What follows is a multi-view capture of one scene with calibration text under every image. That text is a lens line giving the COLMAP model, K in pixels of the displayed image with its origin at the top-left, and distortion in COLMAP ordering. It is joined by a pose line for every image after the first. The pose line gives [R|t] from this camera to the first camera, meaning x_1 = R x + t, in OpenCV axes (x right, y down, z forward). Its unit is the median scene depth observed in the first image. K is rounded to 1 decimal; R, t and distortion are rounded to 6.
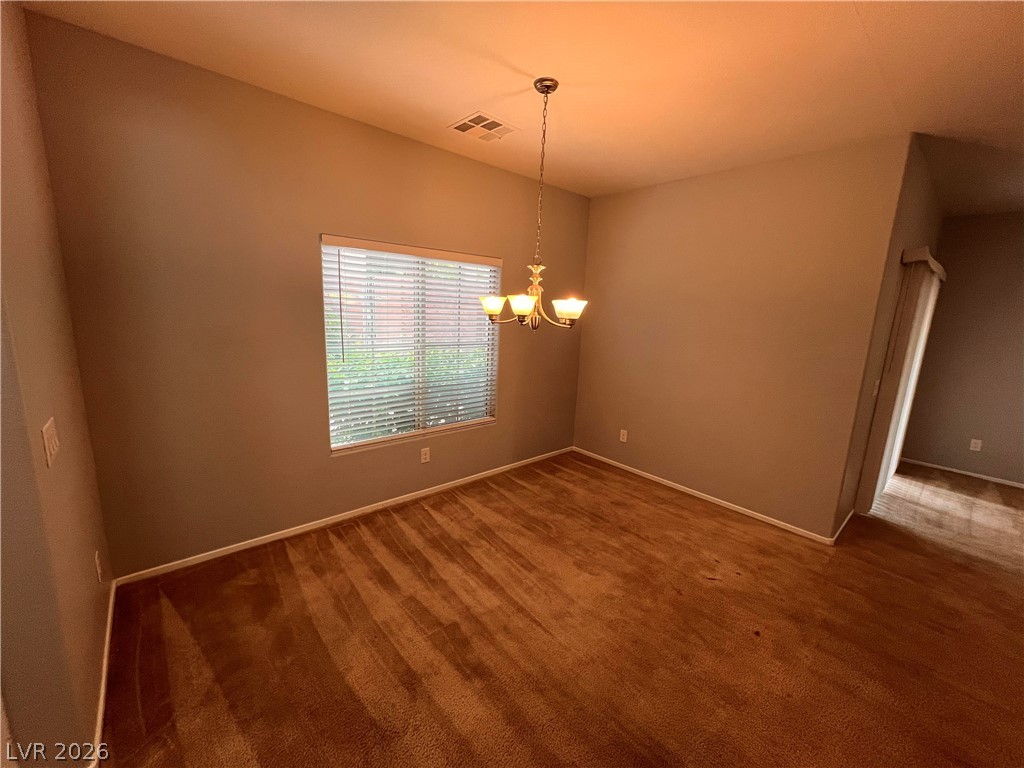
lens RADIAL K [[411.7, 0, 512.0], [0, 411.7, 384.0], [0, 0, 1]] dist [-0.002190, -0.000052]
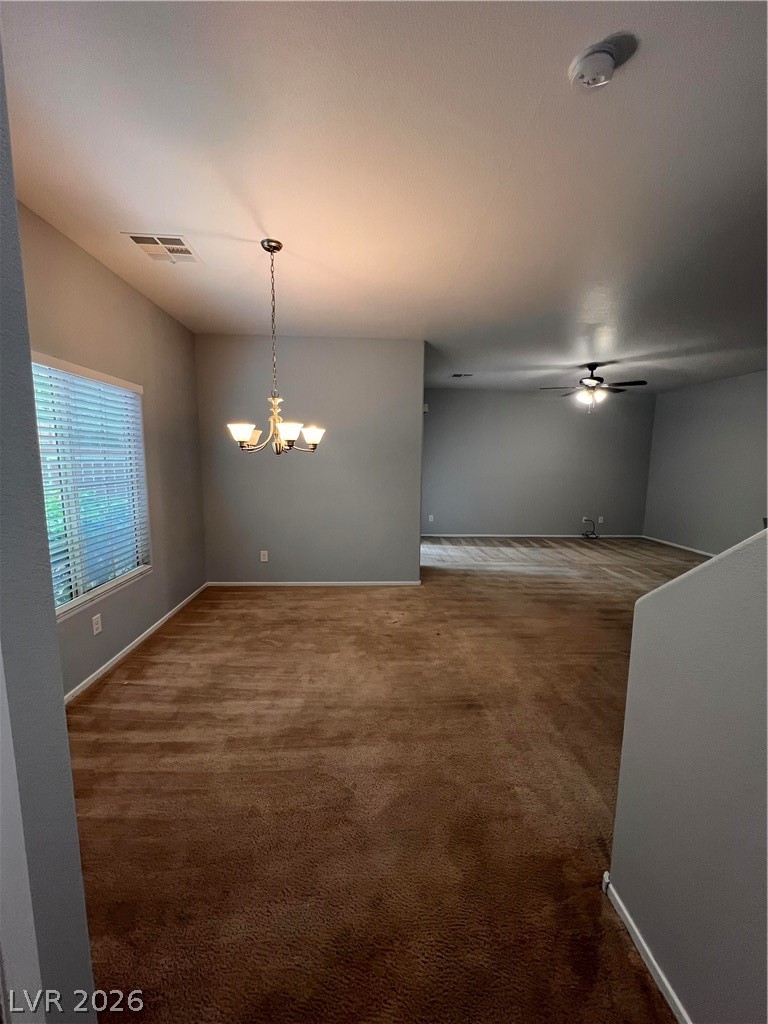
lens RADIAL K [[411.7, 0, 384.0], [0, 411.7, 512.0], [0, 0, 1]] dist [-0.002190, -0.000052]
pose [[0.615995, -0.135826, 0.775952, -0.526177], [0.160966, 0.985943, 0.044801, 0.015329], [-0.771129, 0.097305, 0.629199, 0.064818]]
